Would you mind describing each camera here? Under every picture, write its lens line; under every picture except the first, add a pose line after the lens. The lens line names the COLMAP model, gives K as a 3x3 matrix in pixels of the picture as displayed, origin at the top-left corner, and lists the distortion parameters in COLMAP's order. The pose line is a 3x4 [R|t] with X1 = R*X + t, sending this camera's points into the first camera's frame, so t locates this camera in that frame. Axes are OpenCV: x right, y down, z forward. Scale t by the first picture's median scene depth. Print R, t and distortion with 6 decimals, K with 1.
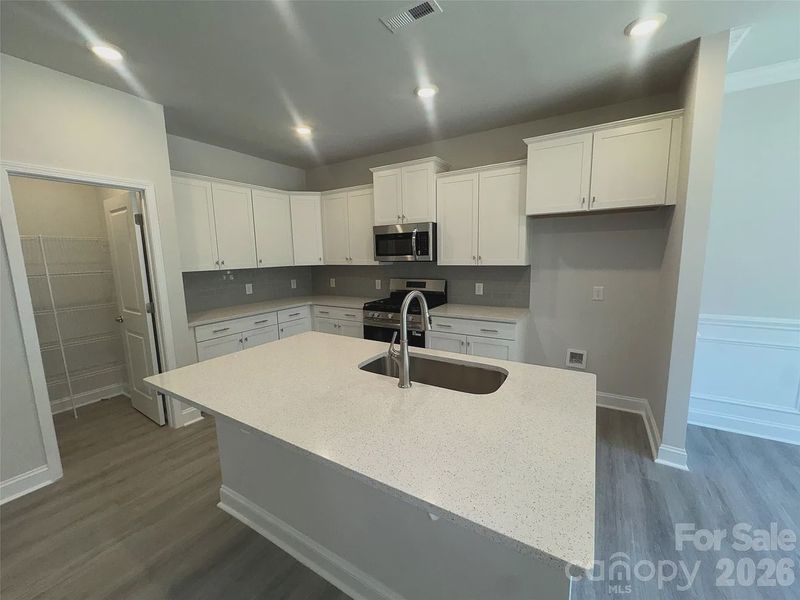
lens RADIAL K [[322.7, 0, 400.0], [0, 322.7, 300.0], [0, 0, 1]] dist [0.000826, 0.000094]
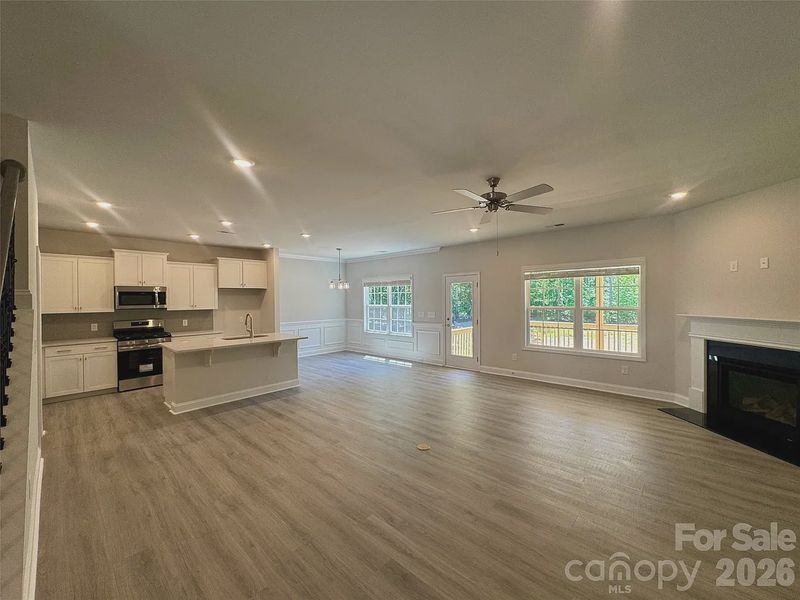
lens RADIAL K [[322.7, 0, 400.0], [0, 322.7, 300.0], [0, 0, 1]] dist [0.000826, 0.000094]
pose [[0.205699, 0.007659, 0.978585, -1.571331], [0.132842, 0.990495, -0.035676, 0.079427], [-0.969557, 0.137335, 0.202726, -0.710892]]
